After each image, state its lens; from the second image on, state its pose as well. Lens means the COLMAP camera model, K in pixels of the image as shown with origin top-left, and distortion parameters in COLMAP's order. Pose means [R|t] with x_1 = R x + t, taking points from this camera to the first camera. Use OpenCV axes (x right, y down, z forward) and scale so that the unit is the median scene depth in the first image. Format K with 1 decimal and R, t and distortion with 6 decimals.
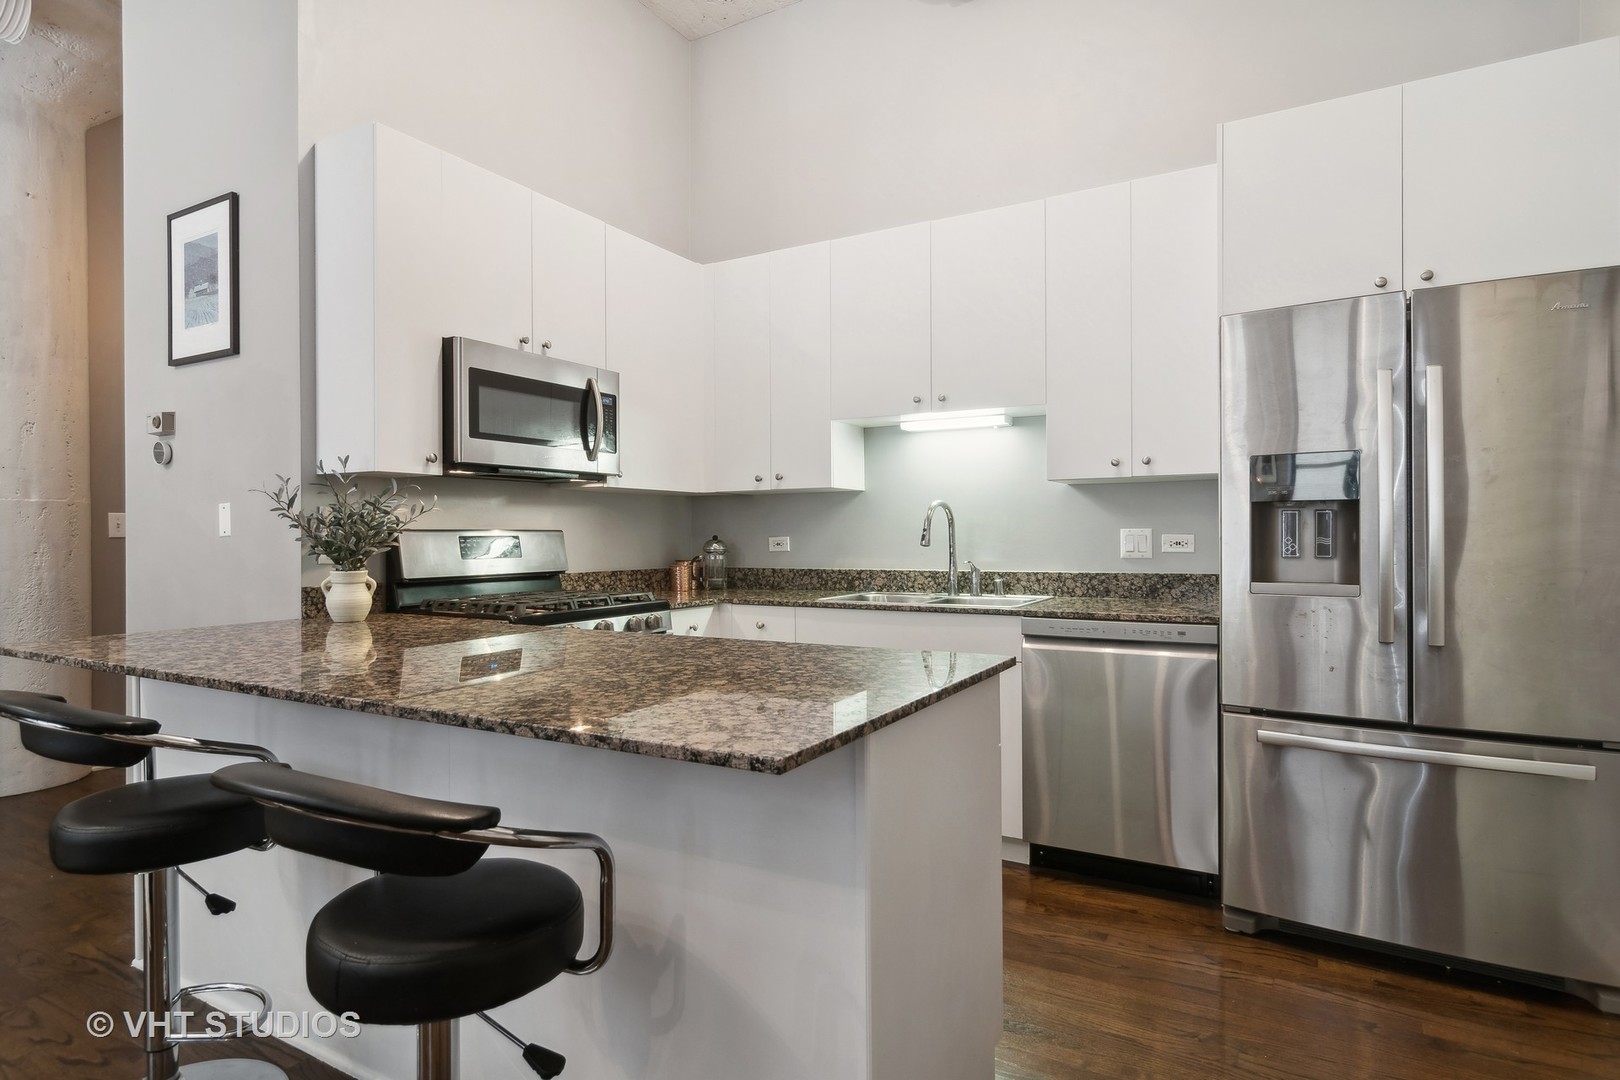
lens RADIAL K [[876.8, 0, 805.3], [0, 876.8, 532.1], [0, 0, 1]] dist [-0.001616, 0.003735]
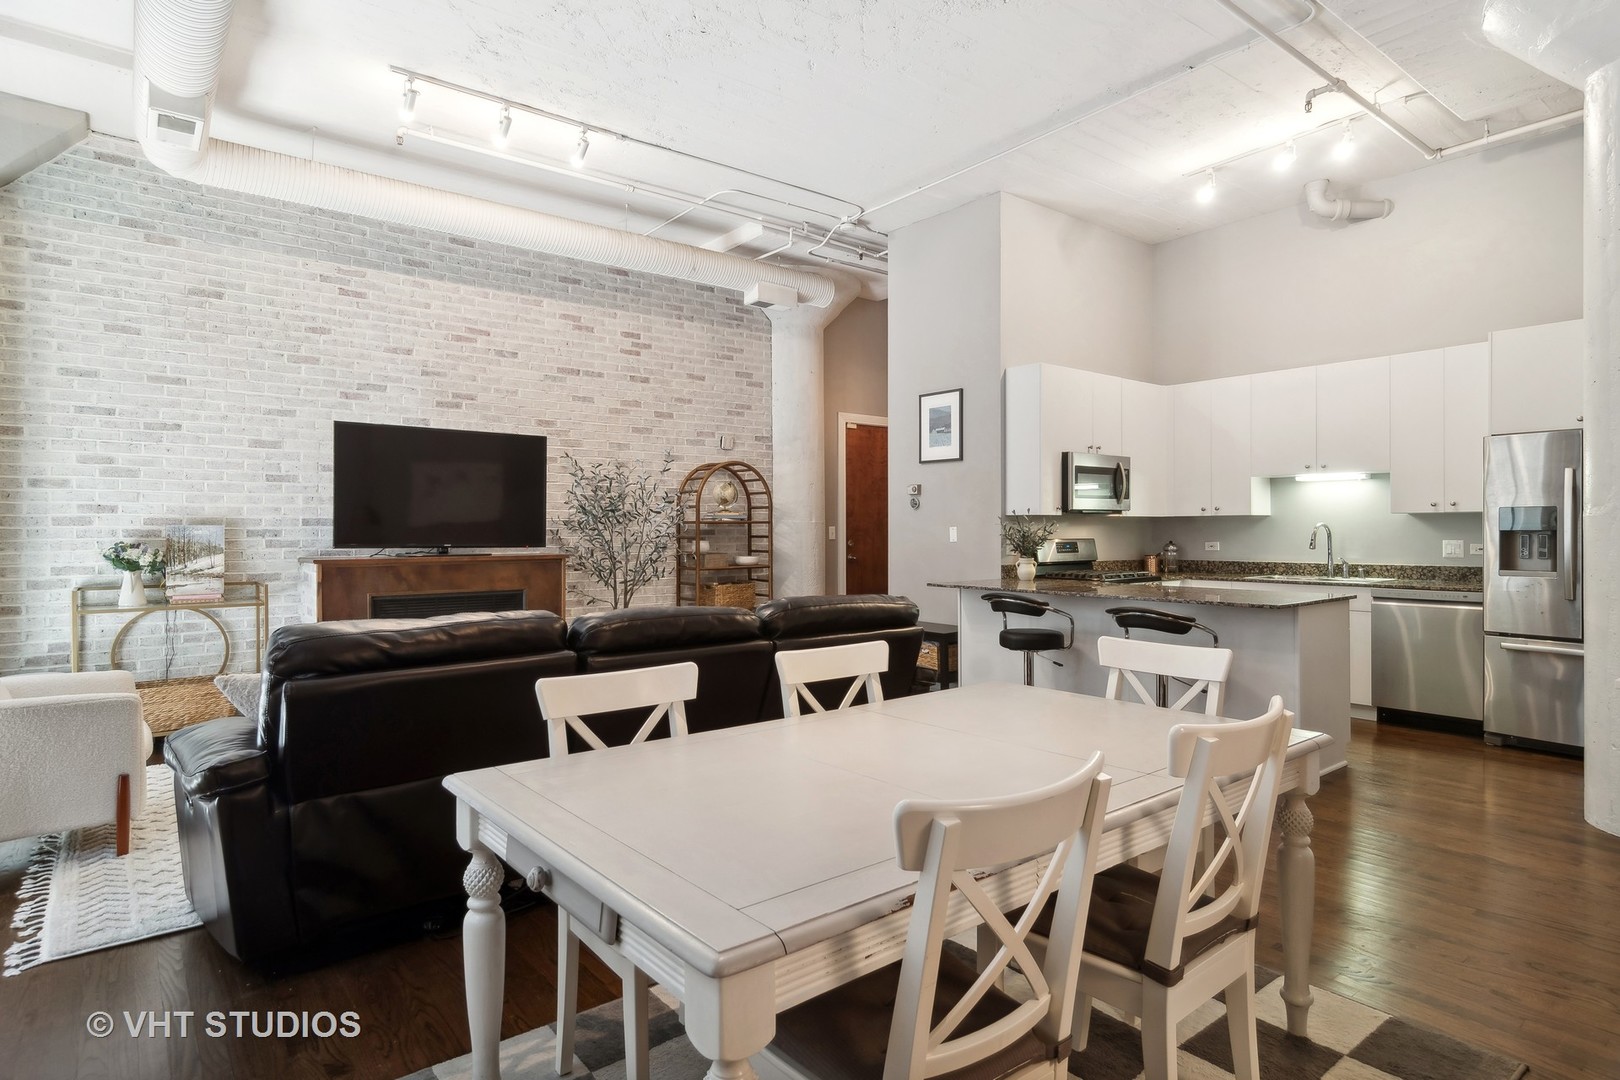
lens RADIAL K [[876.8, 0, 805.3], [0, 876.8, 532.1], [0, 0, 1]] dist [-0.001616, 0.003735]
pose [[0.929830, 0.003506, -0.367973, -0.169417], [-0.000463, 0.999965, 0.008357, -0.033586], [0.367990, -0.007600, 0.929799, -1.055413]]
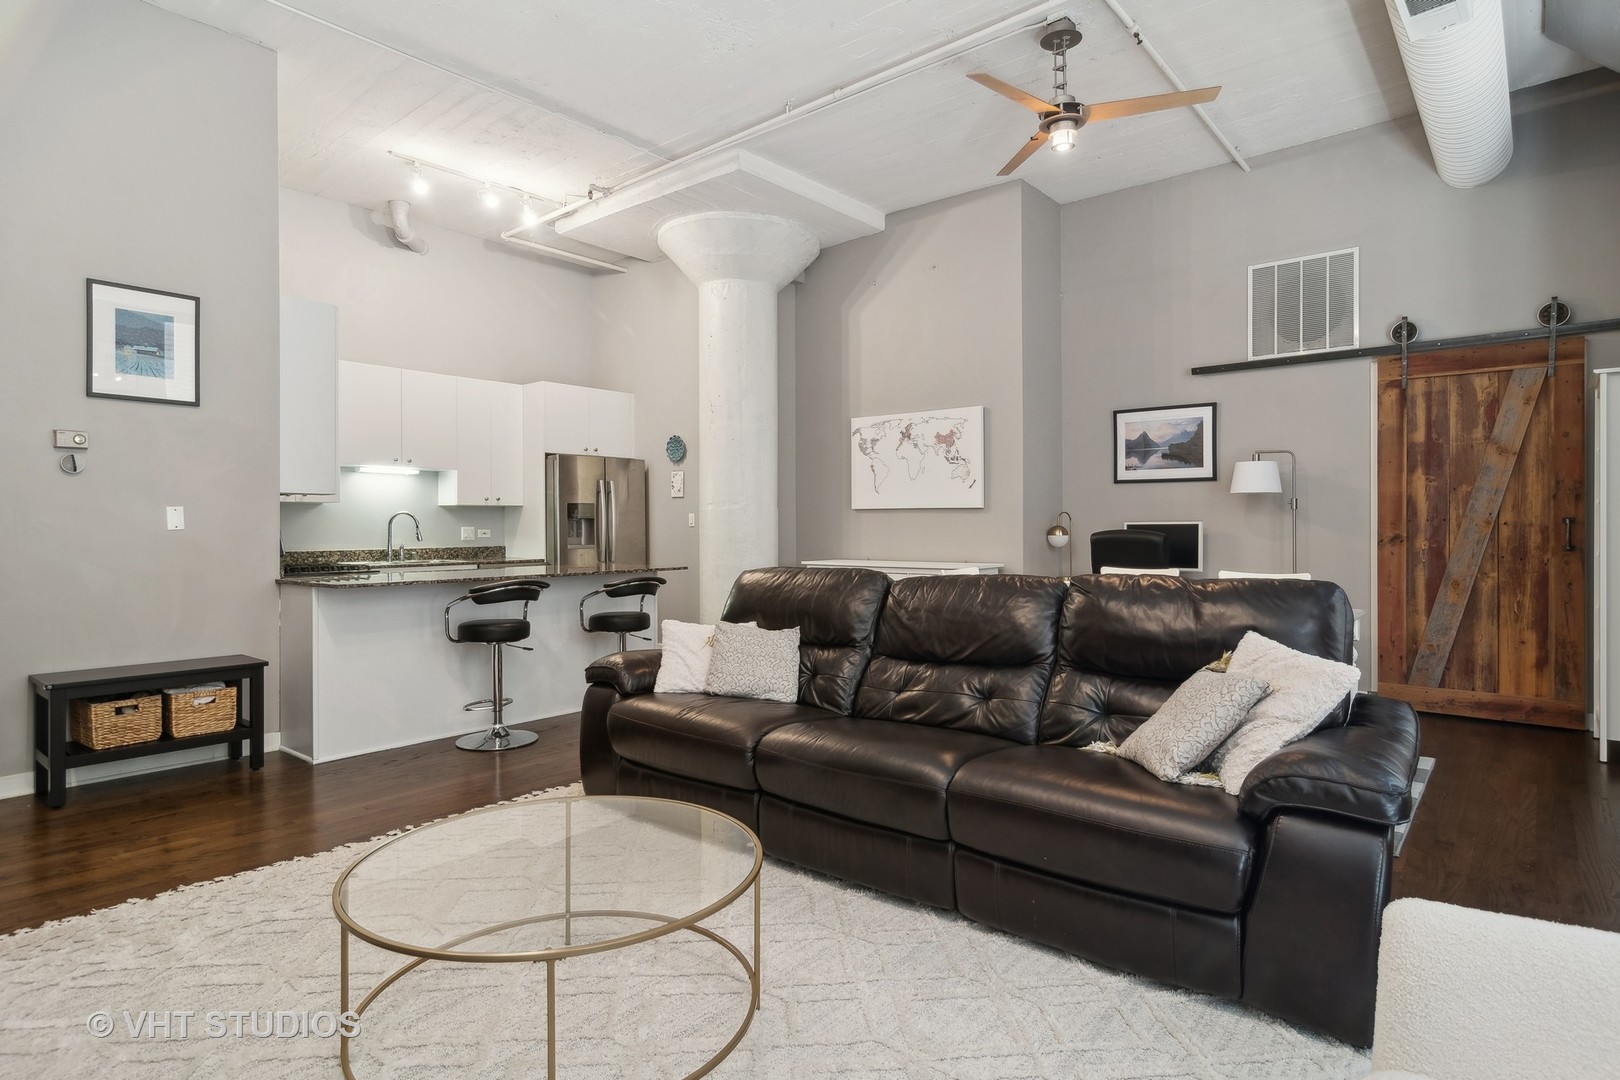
lens RADIAL K [[876.8, 0, 805.3], [0, 876.8, 532.1], [0, 0, 1]] dist [-0.001616, 0.003735]
pose [[0.171900, -0.000802, 0.985114, -1.662628], [0.000070, 1.000000, 0.000802, 0.007192], [-0.985114, -0.000069, 0.171900, -0.228231]]
